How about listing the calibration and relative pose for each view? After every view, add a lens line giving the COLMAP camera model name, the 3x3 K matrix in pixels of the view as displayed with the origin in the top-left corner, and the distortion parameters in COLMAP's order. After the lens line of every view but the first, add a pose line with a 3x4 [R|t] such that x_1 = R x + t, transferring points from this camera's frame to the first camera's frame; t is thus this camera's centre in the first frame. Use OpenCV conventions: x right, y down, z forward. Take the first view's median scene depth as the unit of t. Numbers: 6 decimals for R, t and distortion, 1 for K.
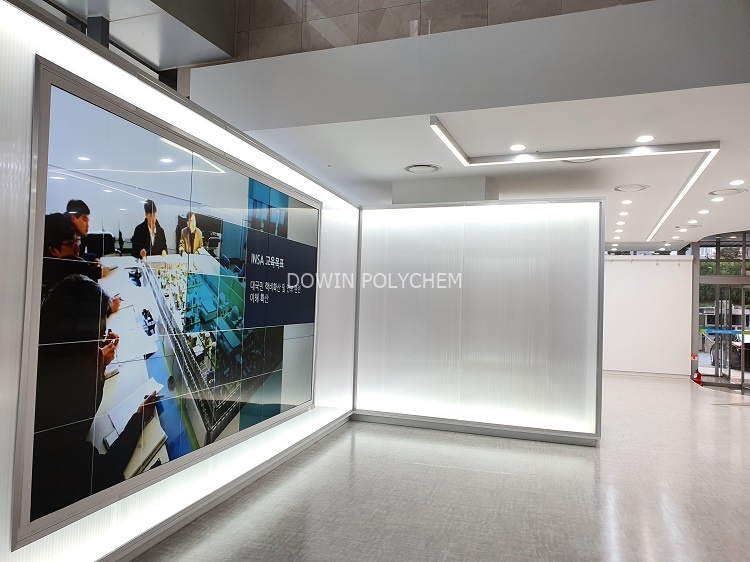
lens RADIAL K [[600.2, 0, 368.9], [0, 600.2, 267.5], [0, 0, 1]] dist [0.004527, 0.006469]
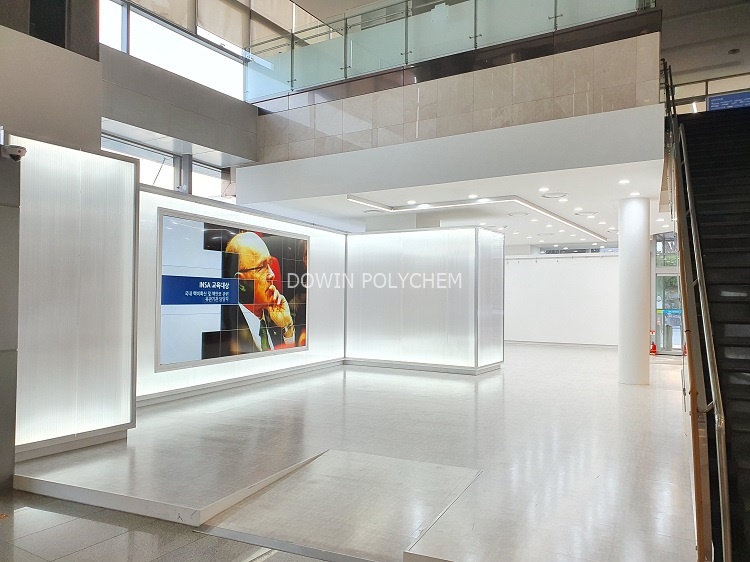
lens RADIAL K [[600.2, 0, 372.2], [0, 600.2, 279.5], [0, 0, 1]] dist [0.004527, 0.006469]
pose [[0.982710, -0.022250, -0.183812, 0.366312], [0.028066, 0.999182, 0.029104, -0.022766], [0.183014, -0.033760, 0.982530, -0.618374]]
